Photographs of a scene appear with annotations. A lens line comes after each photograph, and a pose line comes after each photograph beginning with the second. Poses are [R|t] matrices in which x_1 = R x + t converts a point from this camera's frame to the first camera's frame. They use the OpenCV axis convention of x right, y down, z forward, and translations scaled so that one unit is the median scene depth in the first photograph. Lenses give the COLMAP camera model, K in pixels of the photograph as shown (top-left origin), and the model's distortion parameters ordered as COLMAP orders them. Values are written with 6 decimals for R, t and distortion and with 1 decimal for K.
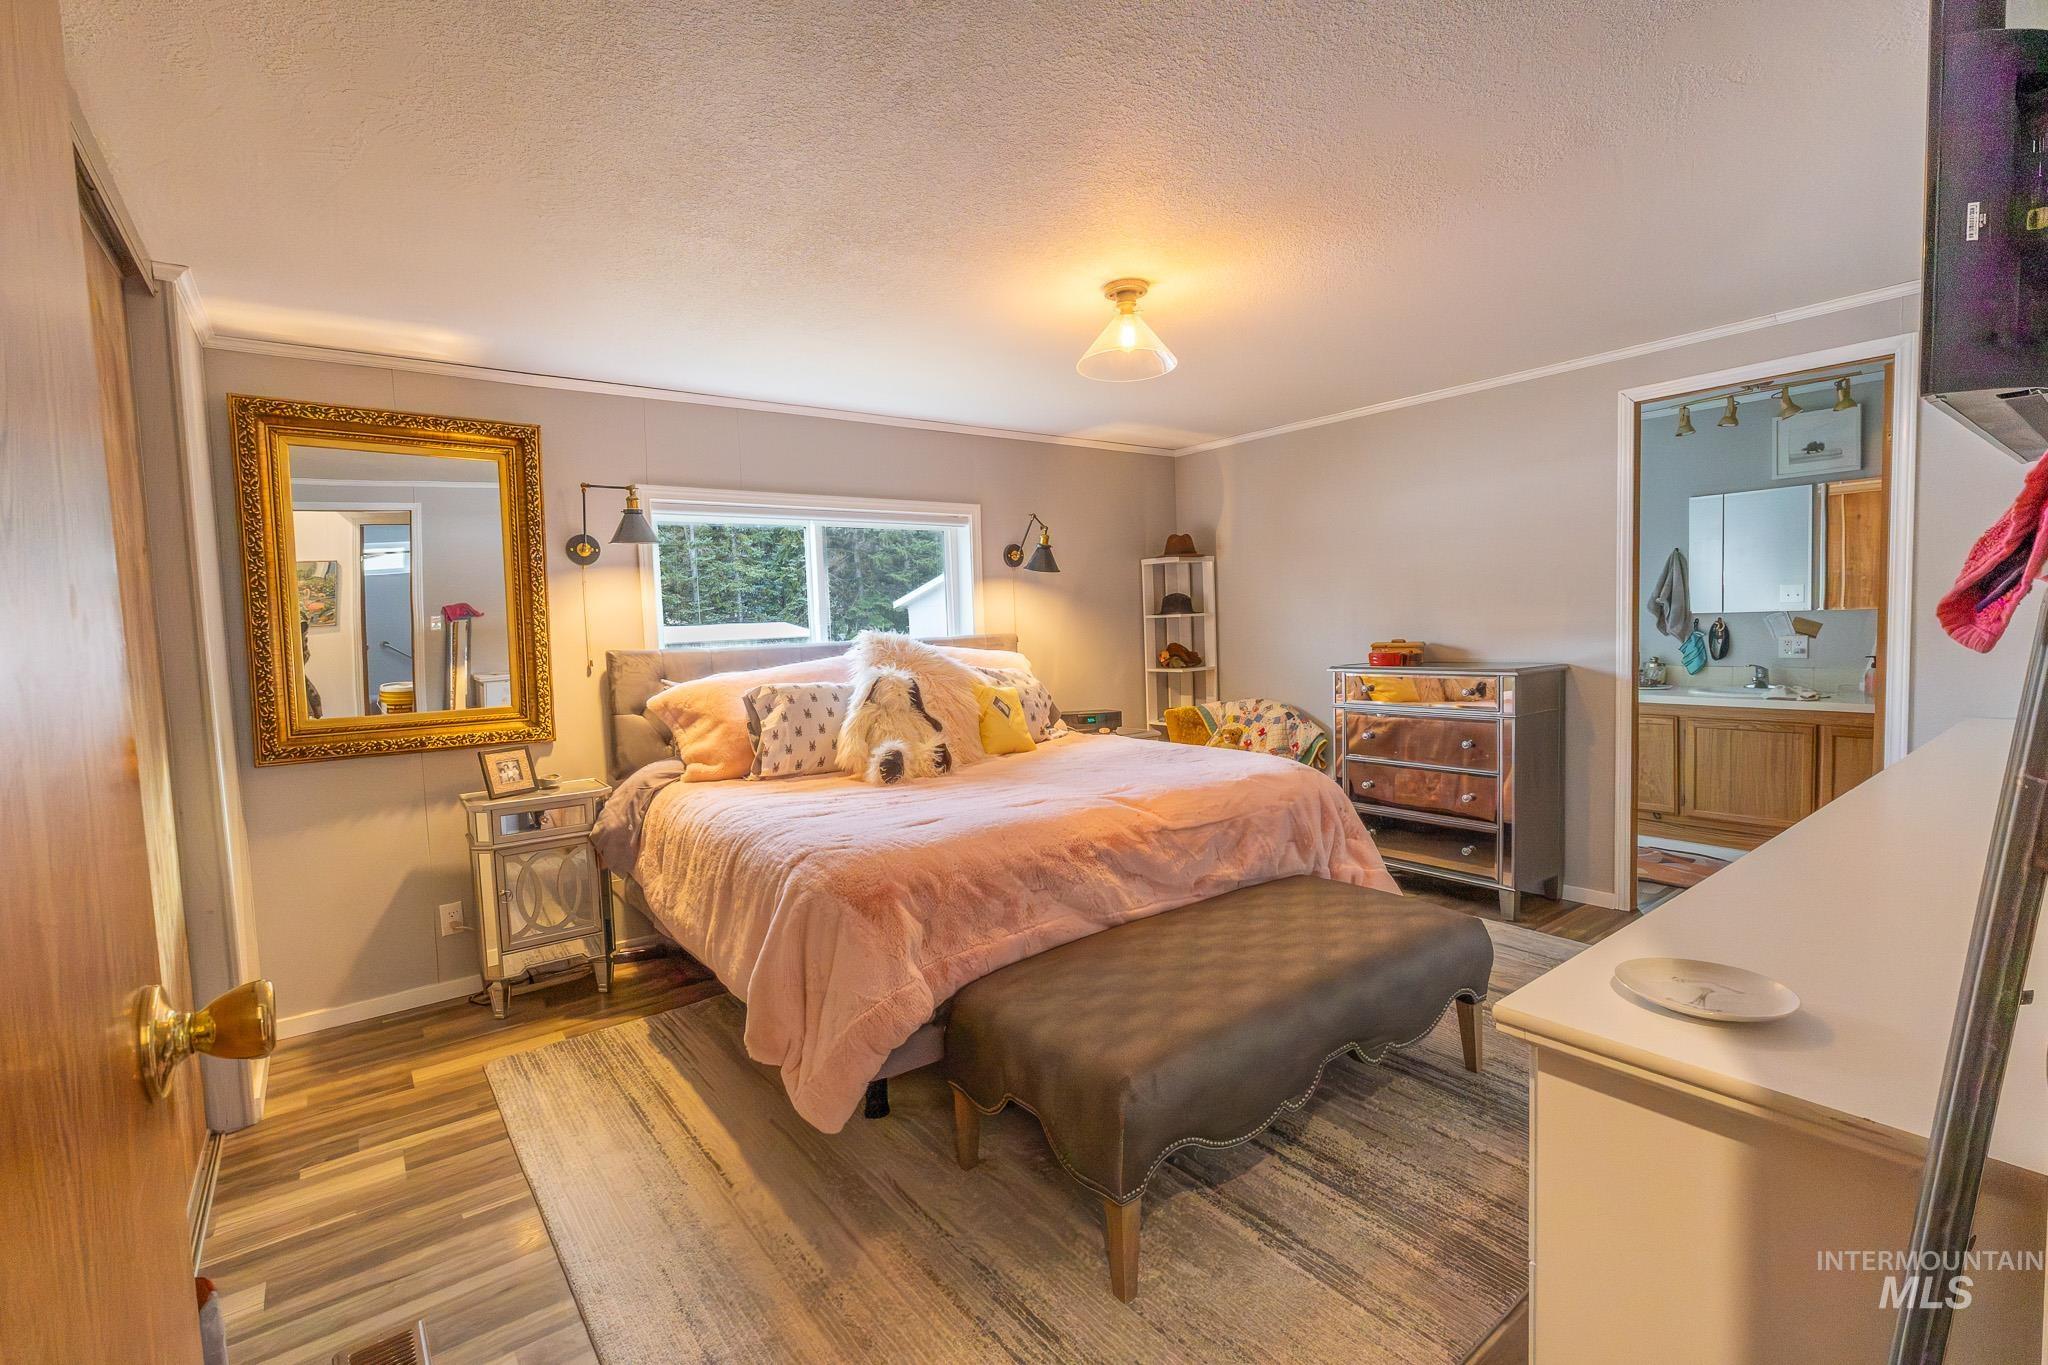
lens RADIAL K [[910.2, 0, 1023.2], [0, 910.2, 676.6], [0, 0, 1]] dist [-0.002787, 0.000475]
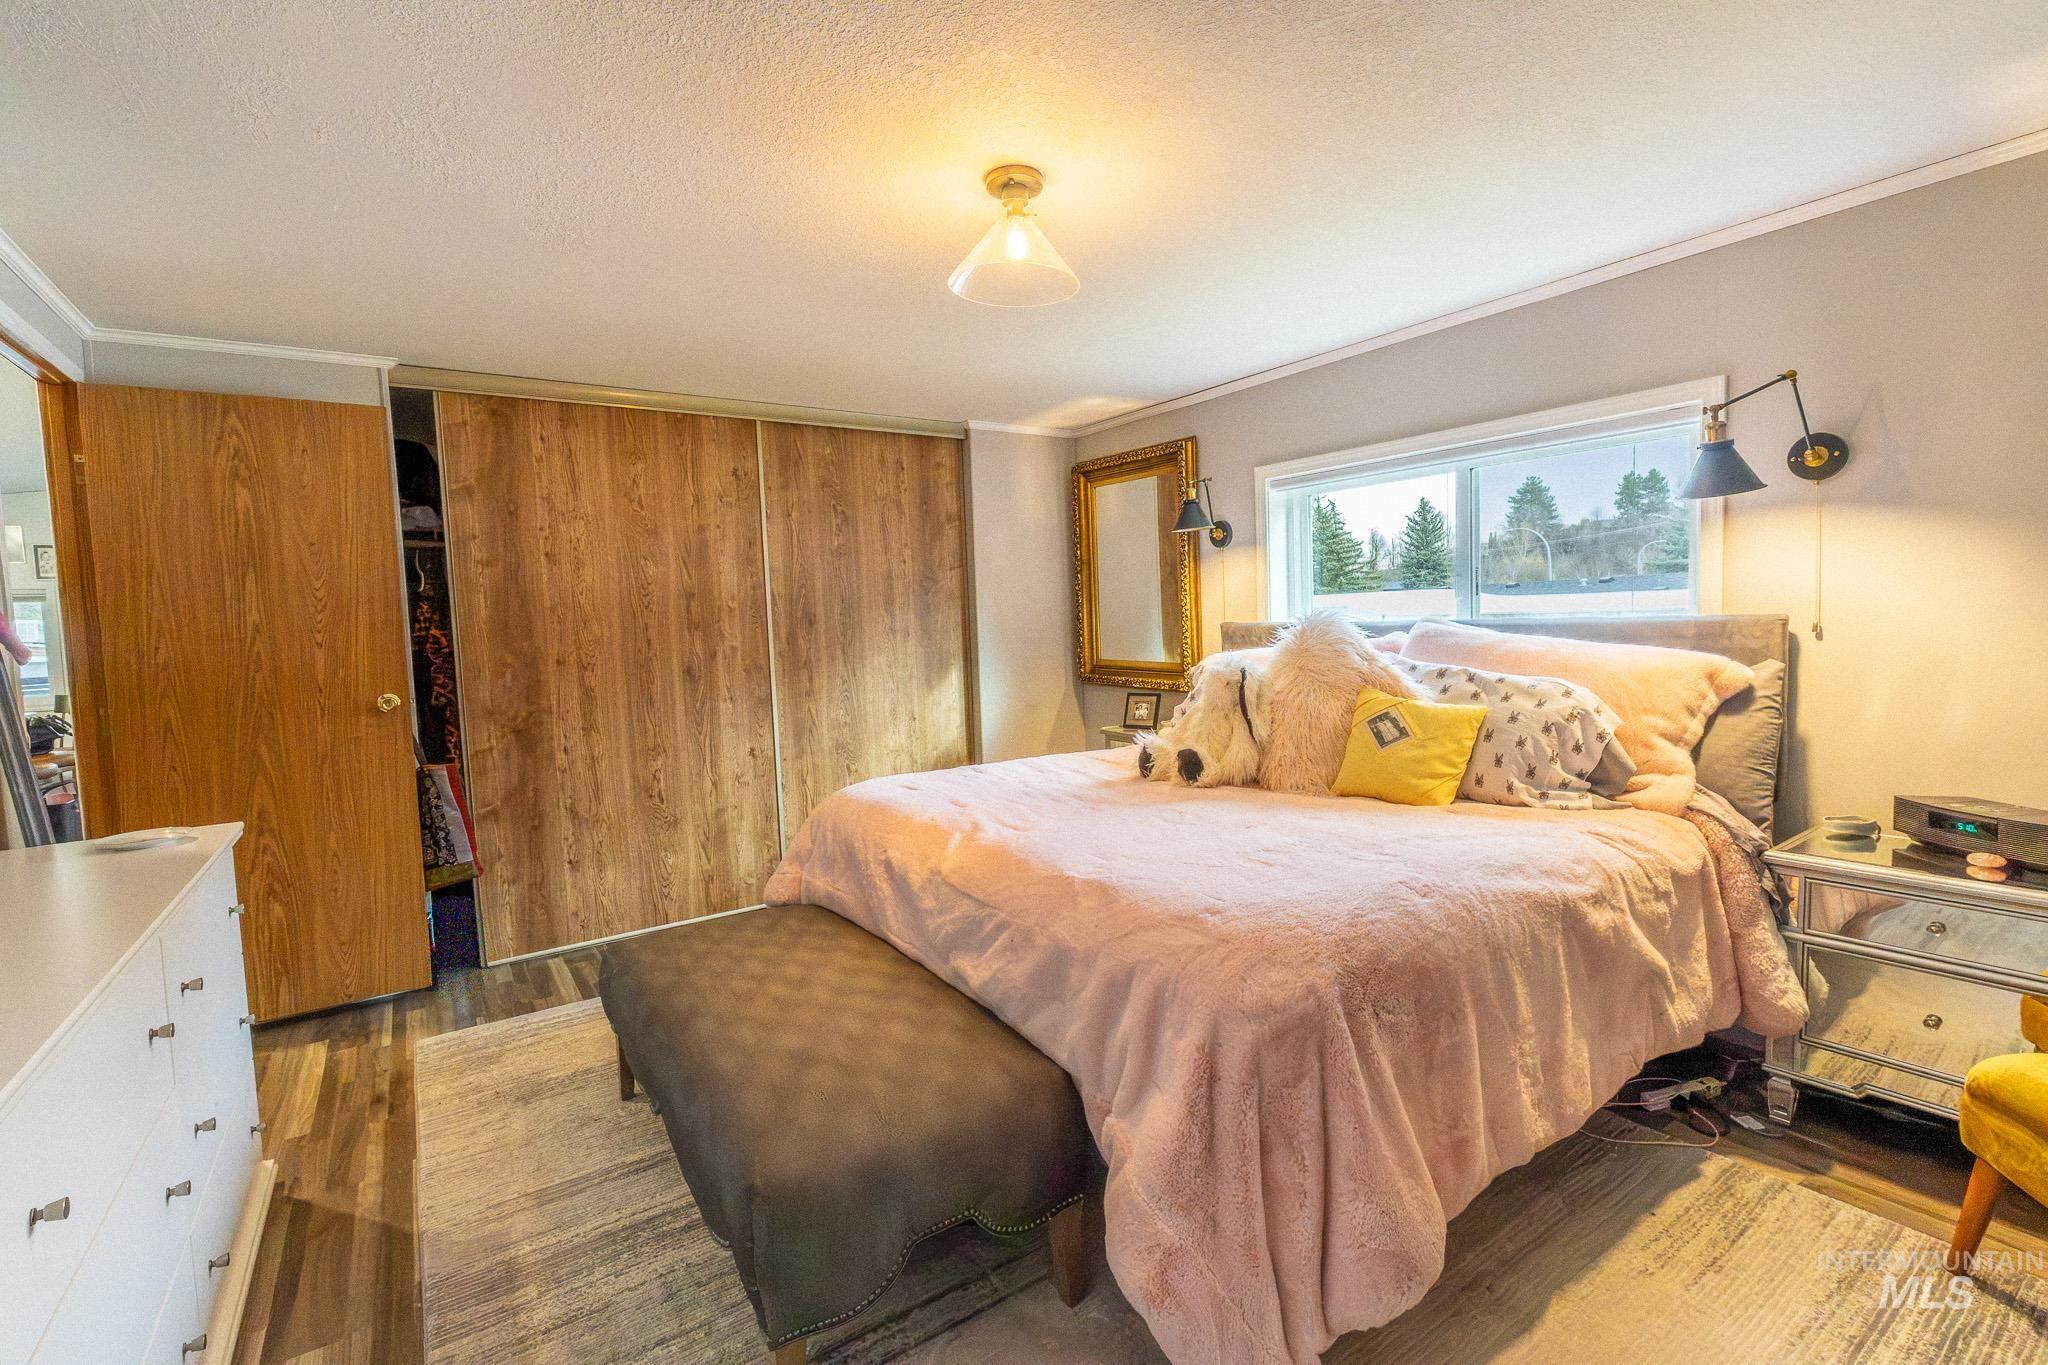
lens RADIAL K [[910.2, 0, 1023.2], [0, 910.2, 676.6], [0, 0, 1]] dist [-0.002787, 0.000475]
pose [[-0.064544, 0.100725, -0.992818, 0.912176], [-0.033952, 0.994095, 0.103062, -0.091091], [0.997337, 0.040361, -0.060743, 1.074746]]
